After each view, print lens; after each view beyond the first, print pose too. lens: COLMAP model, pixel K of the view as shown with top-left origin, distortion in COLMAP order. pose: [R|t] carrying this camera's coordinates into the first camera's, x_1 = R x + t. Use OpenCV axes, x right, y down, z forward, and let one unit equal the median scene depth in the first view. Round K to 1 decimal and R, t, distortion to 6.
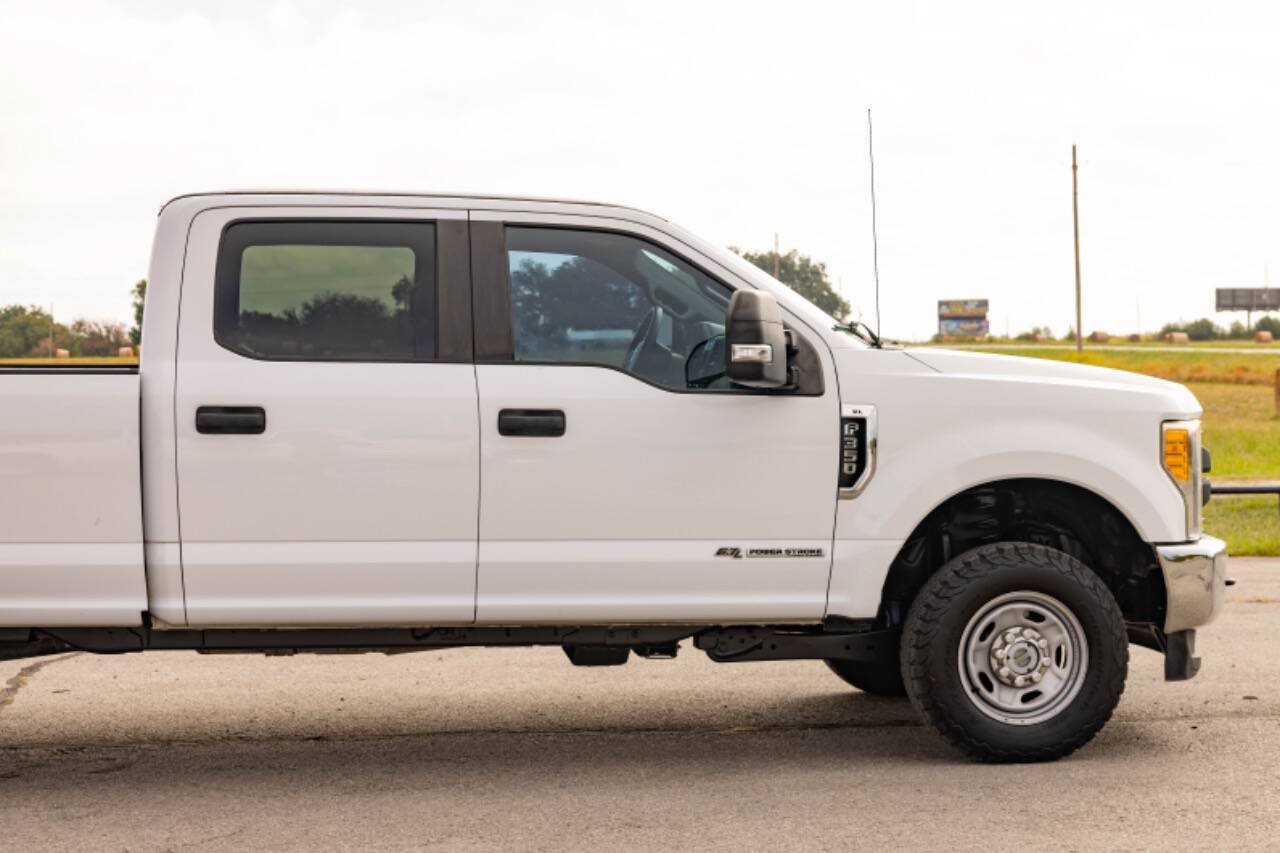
lens RADIAL K [[2462.7, 0, 612.8], [0, 2462.7, 481.2], [0, 0, 1]] dist [0.052897, 0.006300]
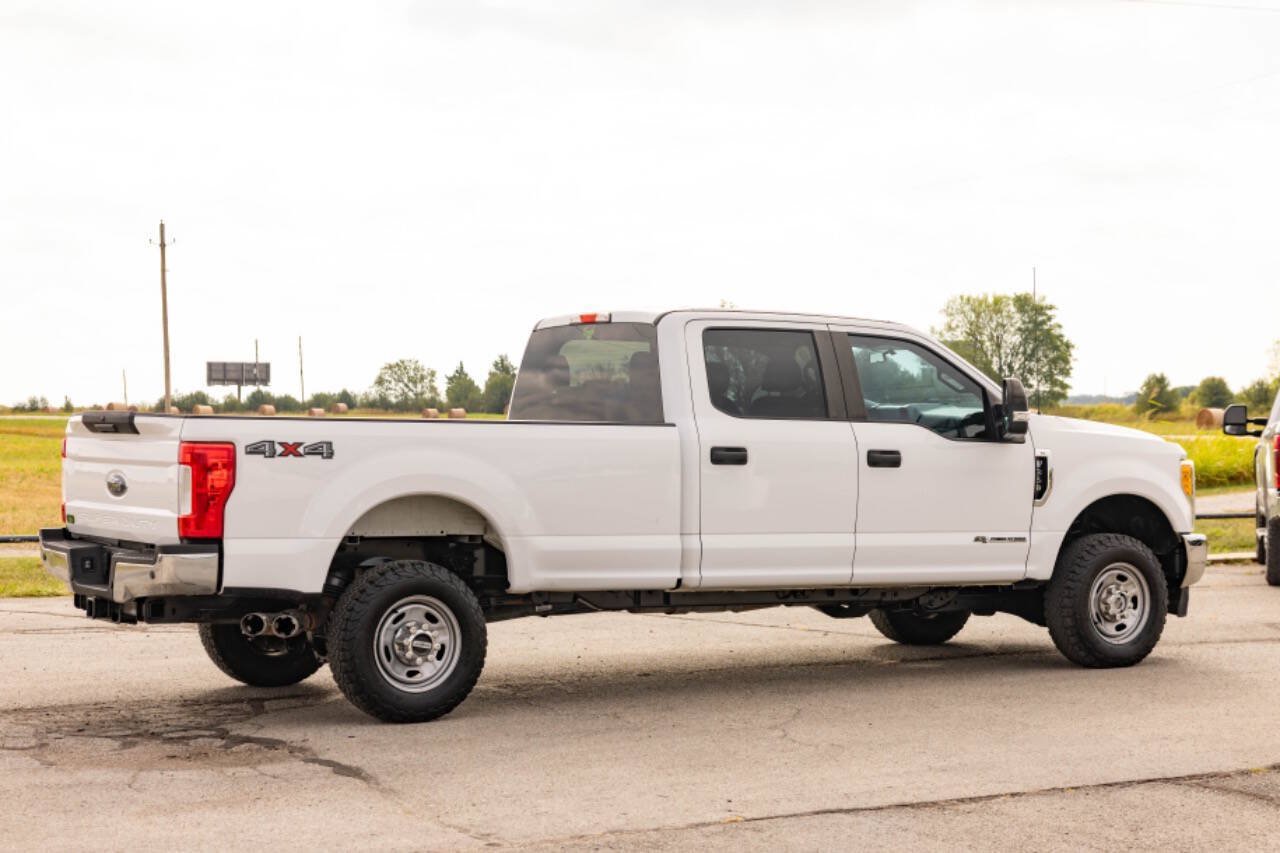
lens RADIAL K [[2462.7, 0, 612.8], [0, 2462.7, 481.2], [0, 0, 1]] dist [0.052897, 0.006300]
pose [[0.921004, 0.000330, 0.389552, -0.789974], [0.010991, 0.999579, -0.026834, 0.030779], [-0.389397, 0.028996, 0.920613, -0.390782]]
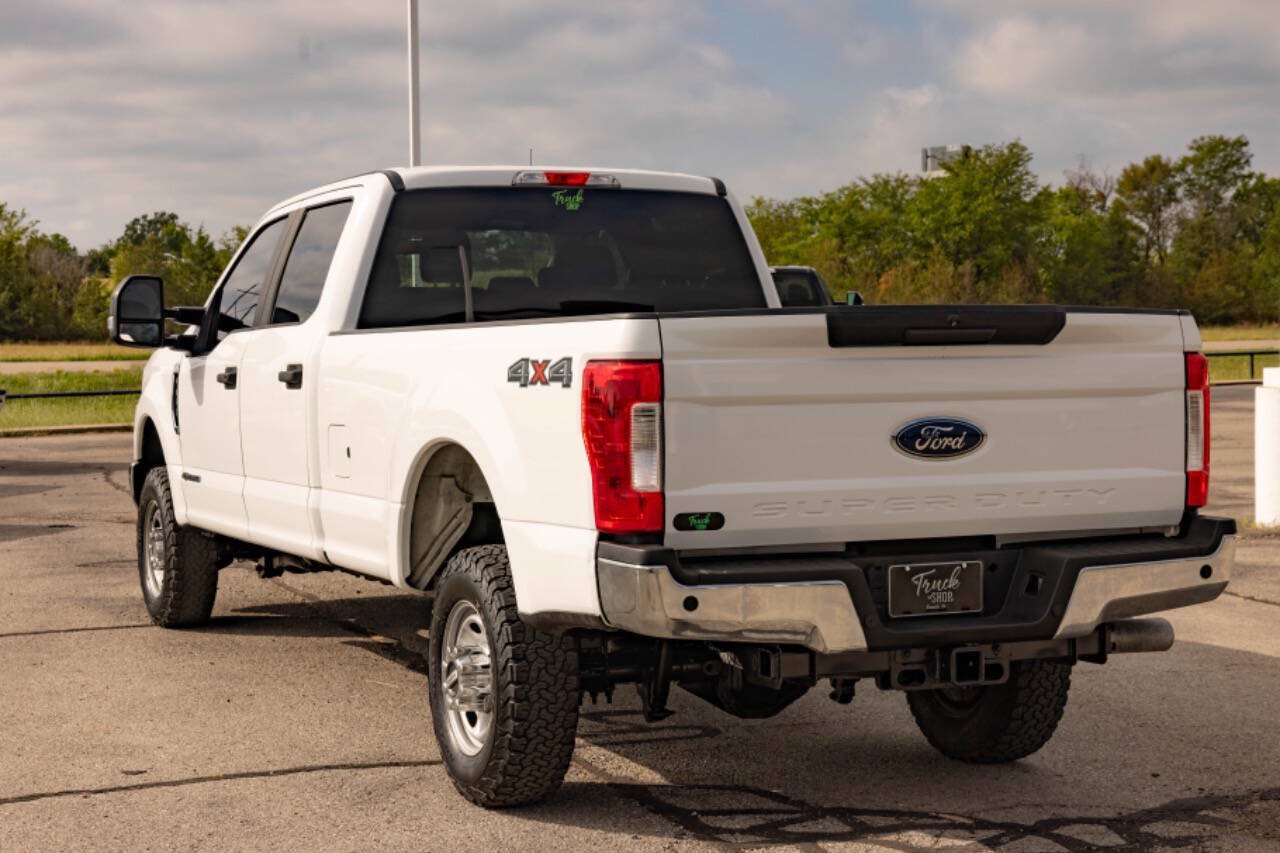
lens RADIAL K [[2250.7, 0, 682.1], [0, 2250.7, 460.7], [0, 0, 1]] dist [0.050227, 0.174485]
pose [[-0.284237, -0.045105, 0.957692, -1.160927], [0.064730, 0.995711, 0.066107, -0.053653], [-0.956566, 0.080782, -0.280099, 1.293885]]
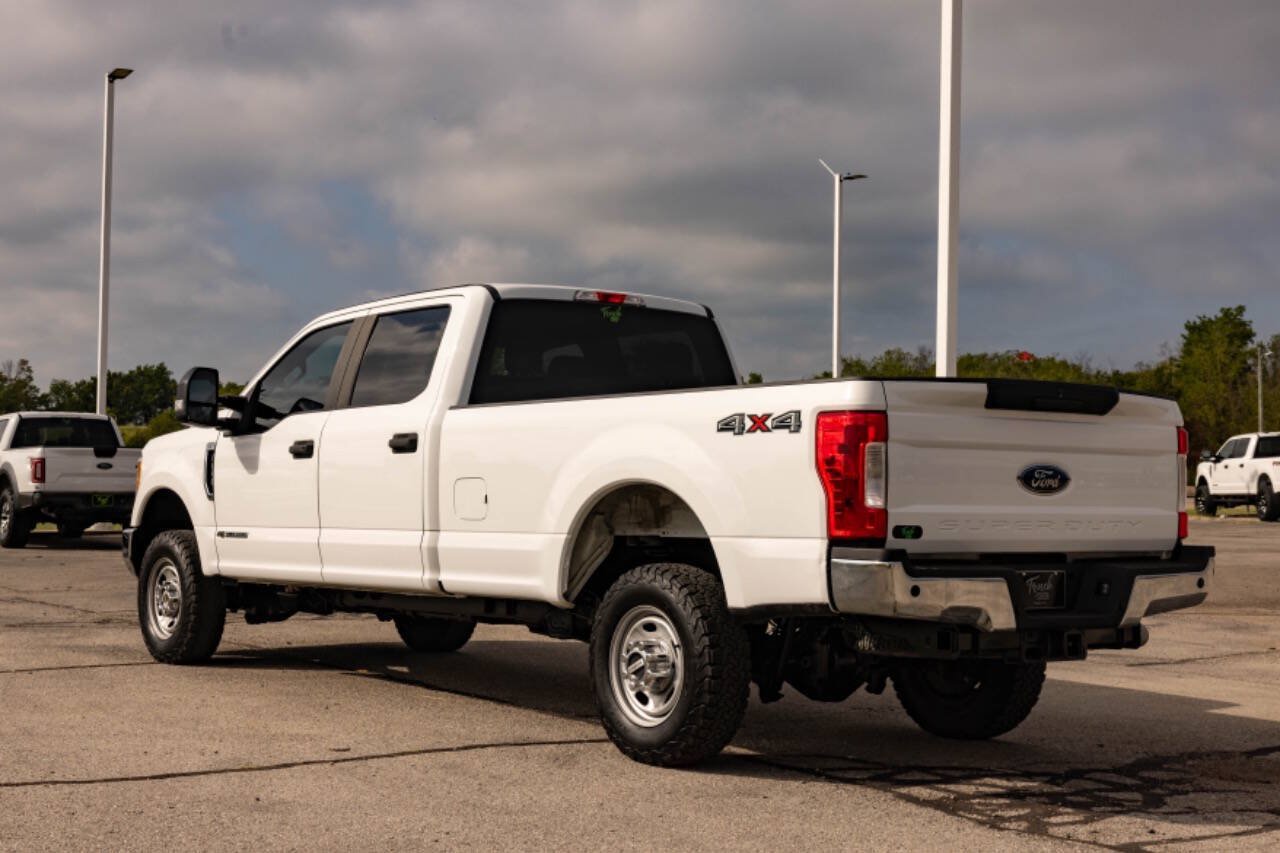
lens RADIAL K [[1853.2, 0, 632.7], [0, 1853.2, 431.1], [0, 0, 1]] dist [0.030440, 0.079465]
pose [[-0.496224, 0.028063, 0.867741, -1.112778], [0.038312, 0.999212, -0.010405, -0.027742], [-0.867349, 0.028082, -0.496908, 1.570385]]
